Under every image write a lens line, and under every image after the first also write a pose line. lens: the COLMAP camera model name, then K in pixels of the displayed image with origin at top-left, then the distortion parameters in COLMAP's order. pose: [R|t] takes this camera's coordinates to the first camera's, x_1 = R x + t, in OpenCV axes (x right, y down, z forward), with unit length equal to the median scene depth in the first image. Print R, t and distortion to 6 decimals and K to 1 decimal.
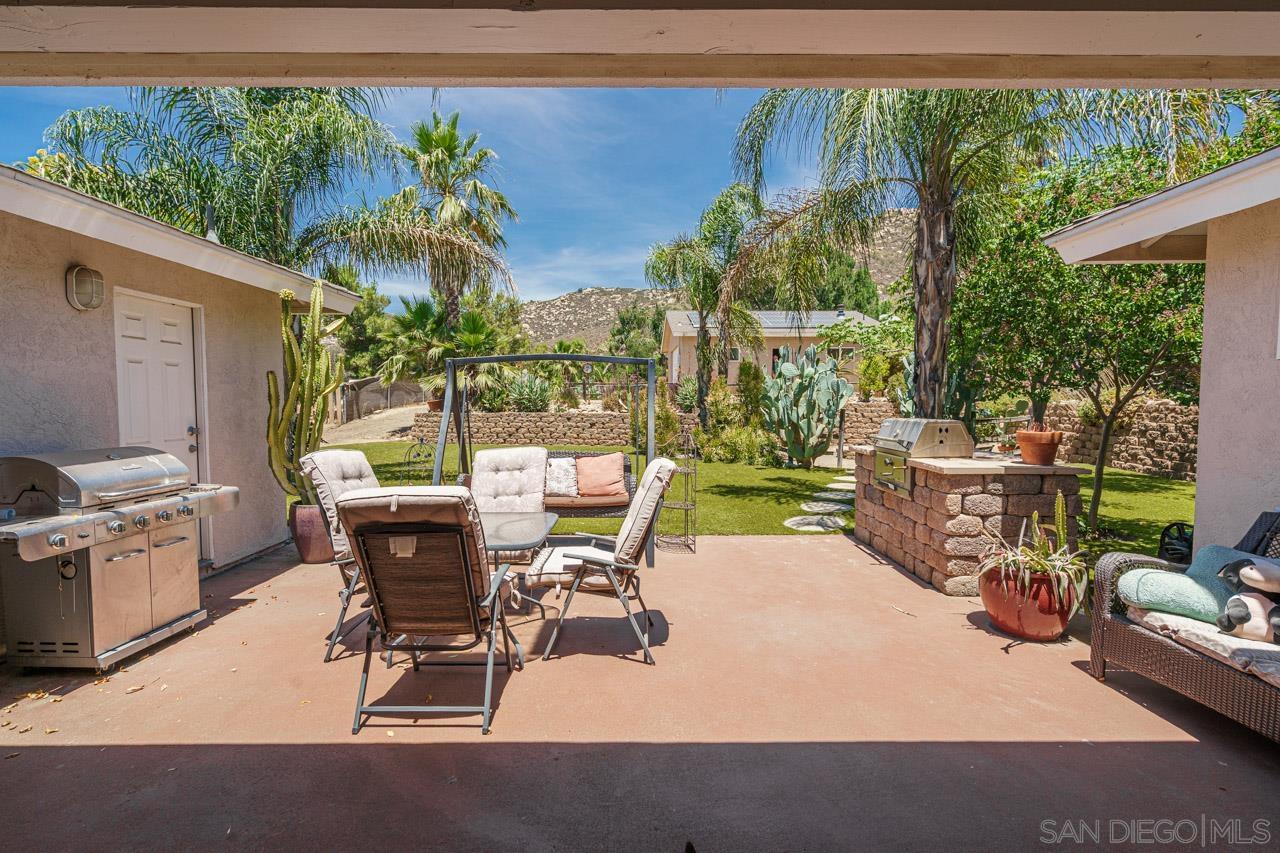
lens RADIAL K [[577.7, 0, 632.3], [0, 577.7, 426.5], [0, 0, 1]] dist [-0.000801, 0.000270]
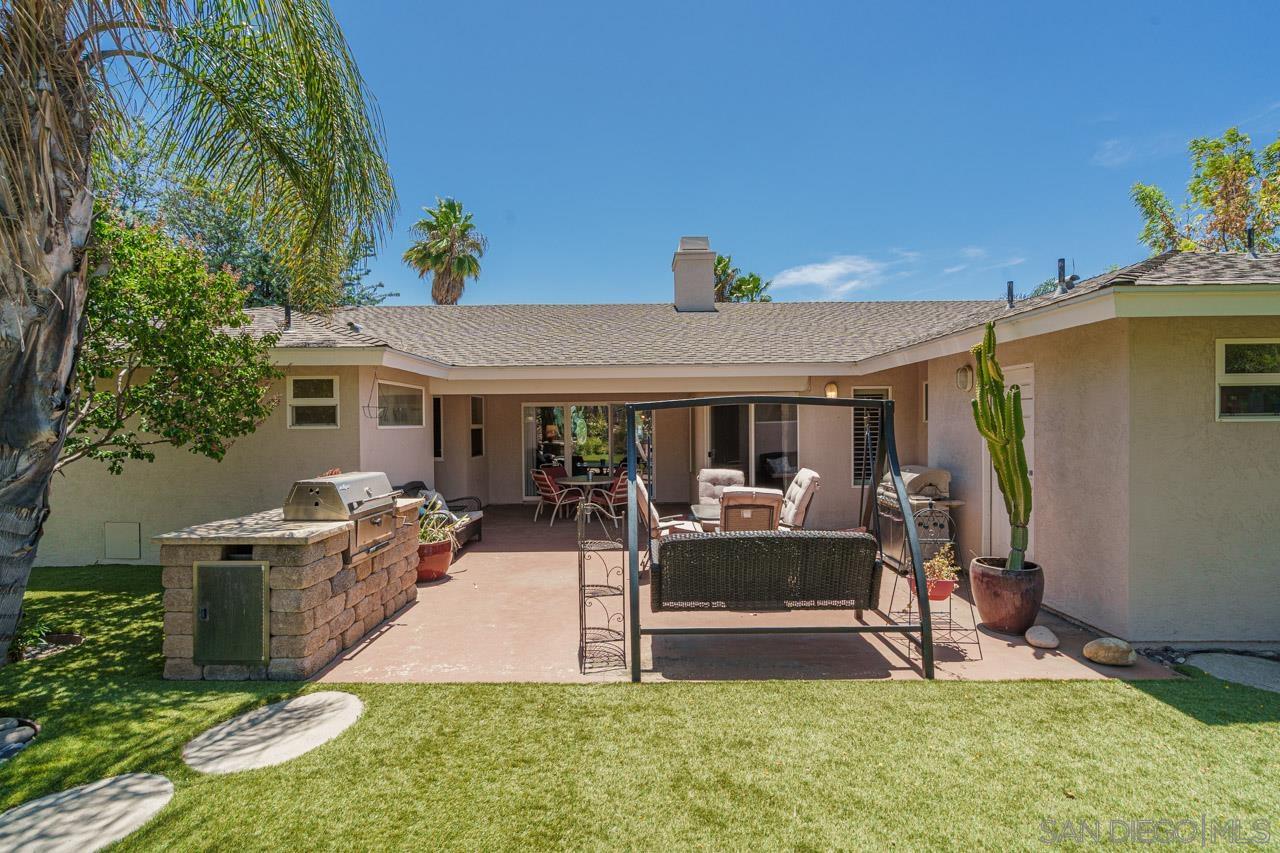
lens RADIAL K [[577.7, 0, 635.2], [0, 577.7, 428.5], [0, 0, 1]] dist [-0.000801, 0.000270]
pose [[-0.999883, 0.010641, 0.010965, 0.018157], [0.011192, 0.998610, 0.051506, -0.139900], [-0.010402, 0.051623, -0.998612, 2.020663]]
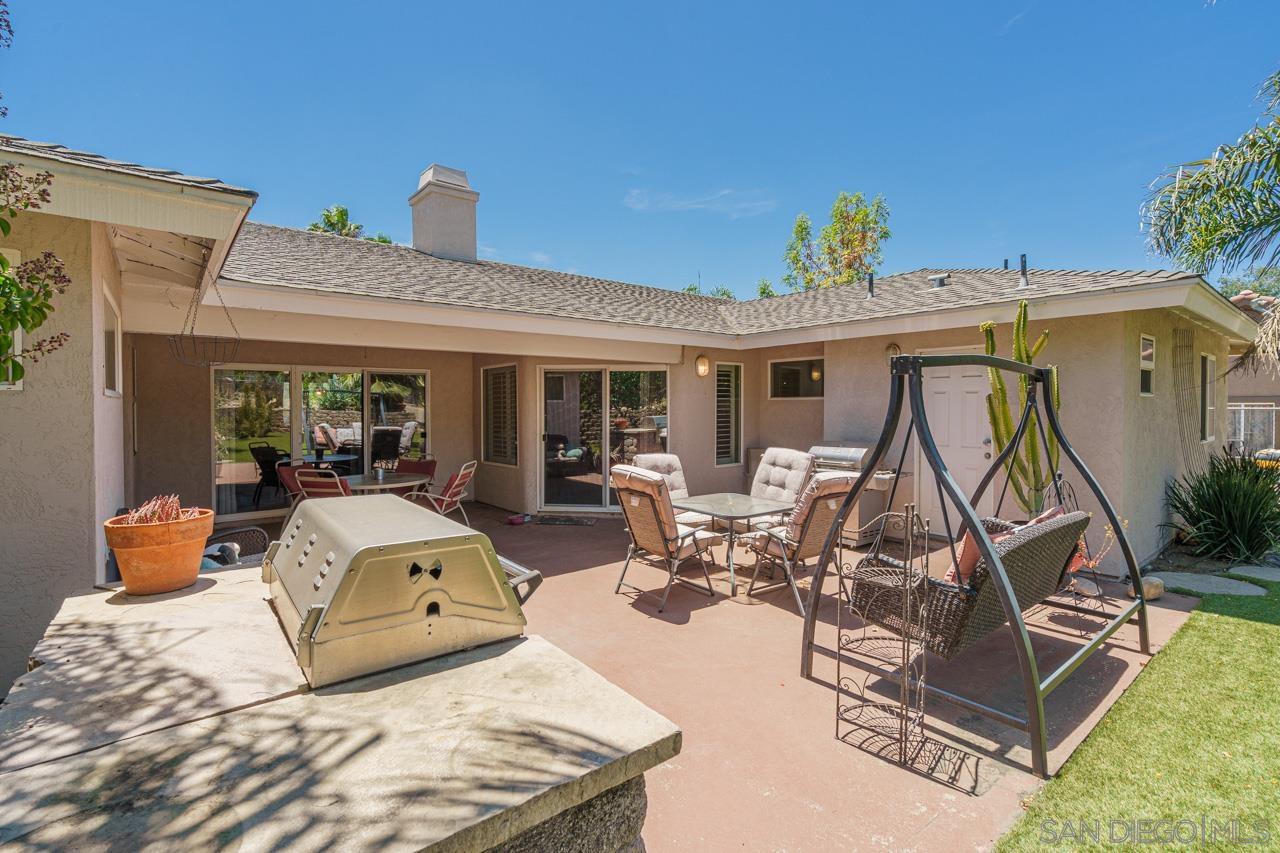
lens RADIAL K [[577.7, 0, 639.4], [0, 577.7, 418.4], [0, 0, 1]] dist [-0.000801, 0.000270]
pose [[-0.771871, 0.016248, -0.635572, 0.623253], [-0.025428, 0.998085, 0.056396, -0.093109], [0.635270, 0.059691, -0.769979, 1.410602]]
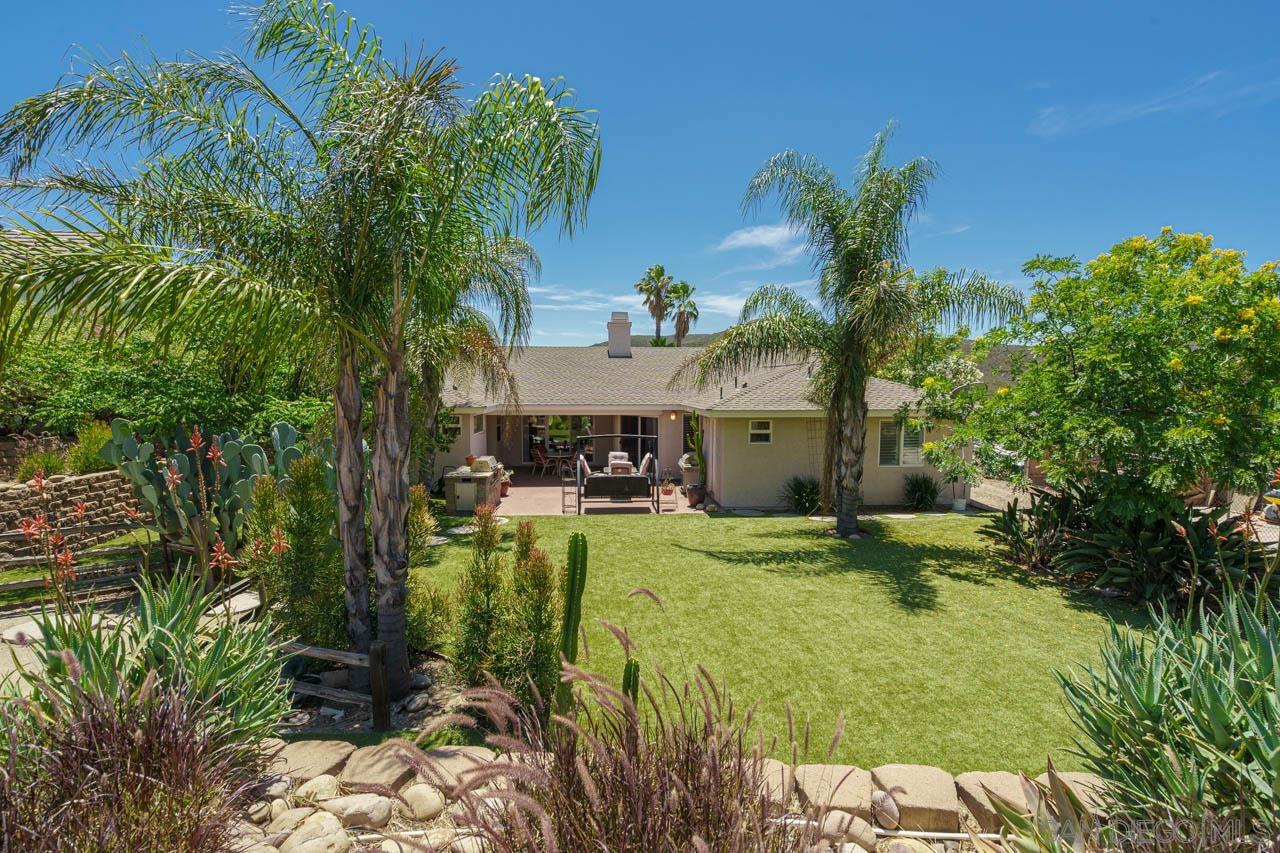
lens RADIAL K [[577.7, 0, 636.1], [0, 577.7, 427.4], [0, 0, 1]] dist [-0.000801, 0.000270]
pose [[-0.997872, 0.001973, -0.065173, -0.069480], [-0.005638, 0.993187, 0.116396, -0.538622], [0.064959, 0.116516, -0.991062, 4.126301]]
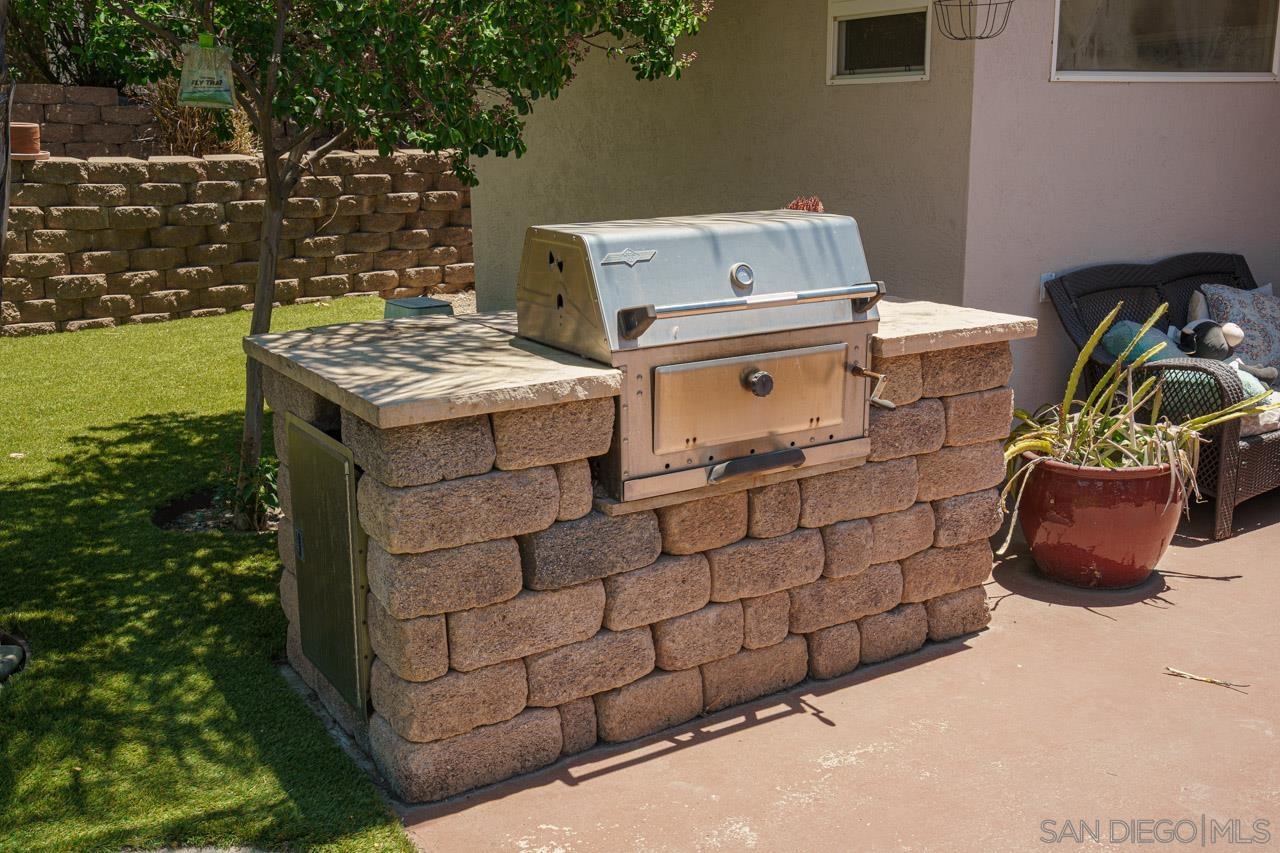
lens RADIAL K [[1230.7, 0, 614.9], [0, 1230.7, 430.4], [0, 0, 1]] dist [0.007695, 0.000000]
pose [[-0.528899, -0.198140, 0.825231, -0.018293], [0.053494, 0.962648, 0.265419, -0.083078], [-0.846997, 0.184524, -0.498544, 1.435409]]
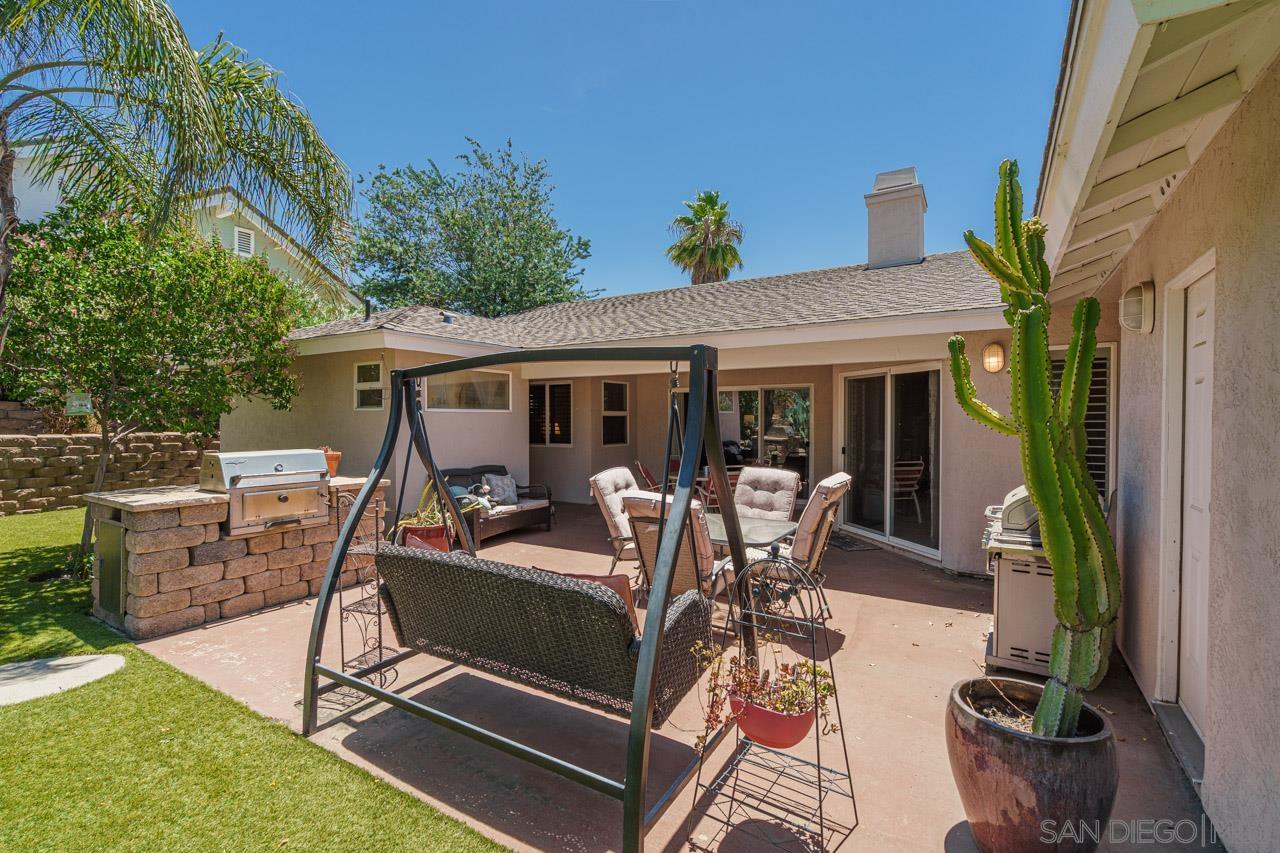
lens RADIAL K [[577.7, 0, 629.7], [0, 577.7, 427.5], [0, 0, 1]] dist [-0.000801, 0.000270]
pose [[-0.846693, -0.005541, 0.532052, -0.558922], [0.025059, 0.998421, 0.050275, -0.091752], [-0.531491, 0.055900, -0.845218, 1.568461]]
